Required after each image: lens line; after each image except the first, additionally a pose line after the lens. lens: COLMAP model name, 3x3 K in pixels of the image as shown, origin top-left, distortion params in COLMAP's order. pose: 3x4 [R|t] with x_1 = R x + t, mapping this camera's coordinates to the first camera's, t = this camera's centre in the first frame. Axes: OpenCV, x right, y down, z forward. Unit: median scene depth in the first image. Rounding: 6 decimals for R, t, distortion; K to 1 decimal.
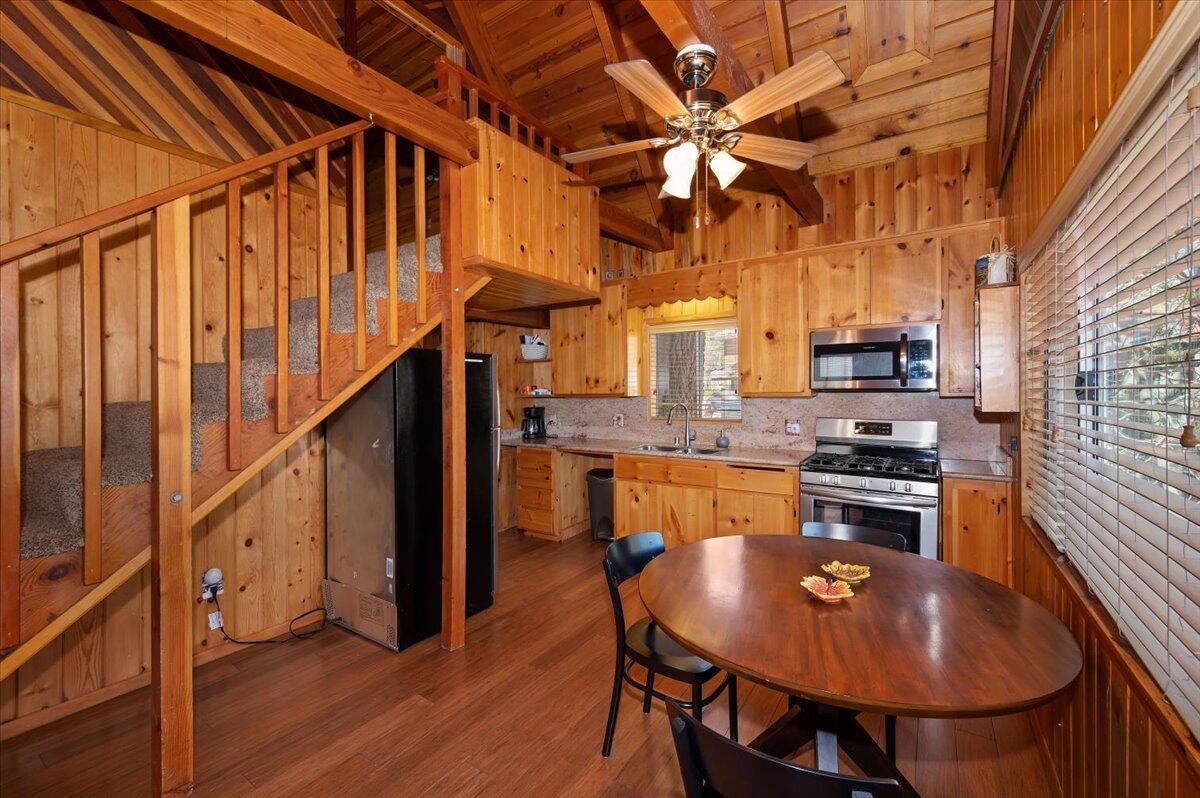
lens RADIAL K [[498.0, 0, 600.0], [0, 498.0, 399.0], [0, 0, 1]] dist [0.009677, 0.000071]
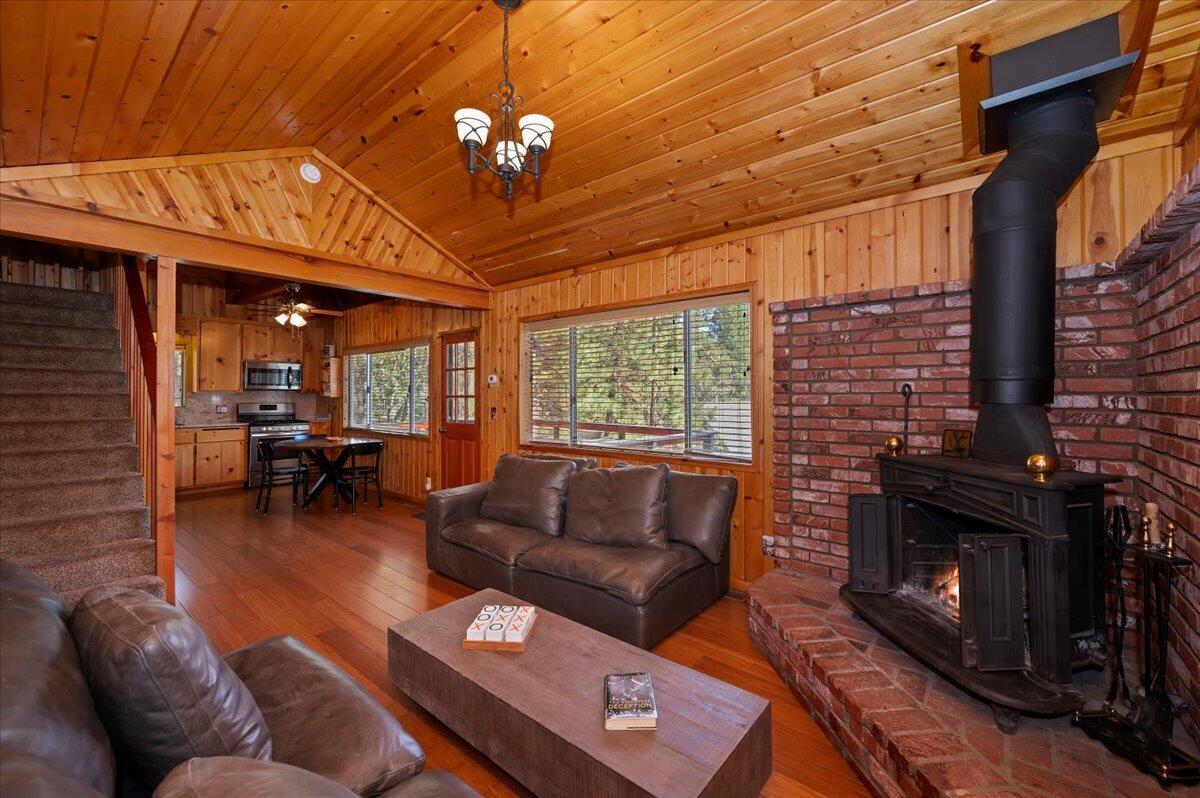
lens RADIAL K [[478.6, 0, 607.0], [0, 478.6, 386.3], [0, 0, 1]] dist [-0.000352, -0.000086]
pose [[0.086568, 0.016826, 0.996104, -1.357679], [0.011301, 0.999776, -0.017870, 0.020547], [-0.996182, 0.012804, 0.086358, -0.635123]]
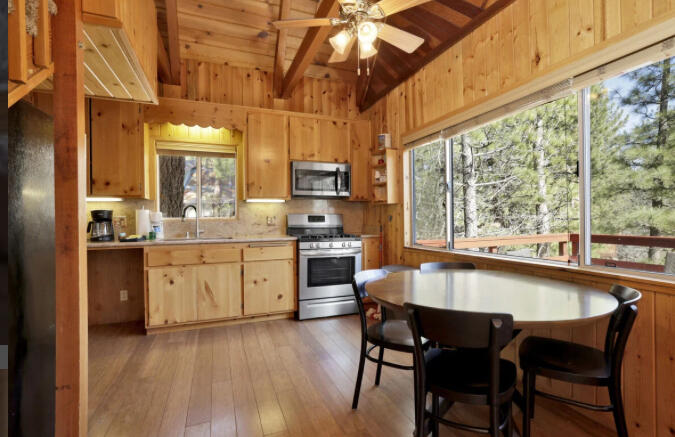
lens RADIAL K [[322.5, 0, 345.5], [0, 322.5, 217.3], [0, 0, 1]] dist [-0.034084, 0.019855]
pose [[0.555906, 0.002012, 0.831243, -0.359675], [0.019550, 0.999689, -0.015494, 0.071543], [-0.831016, 0.024864, 0.555693, 0.243523]]
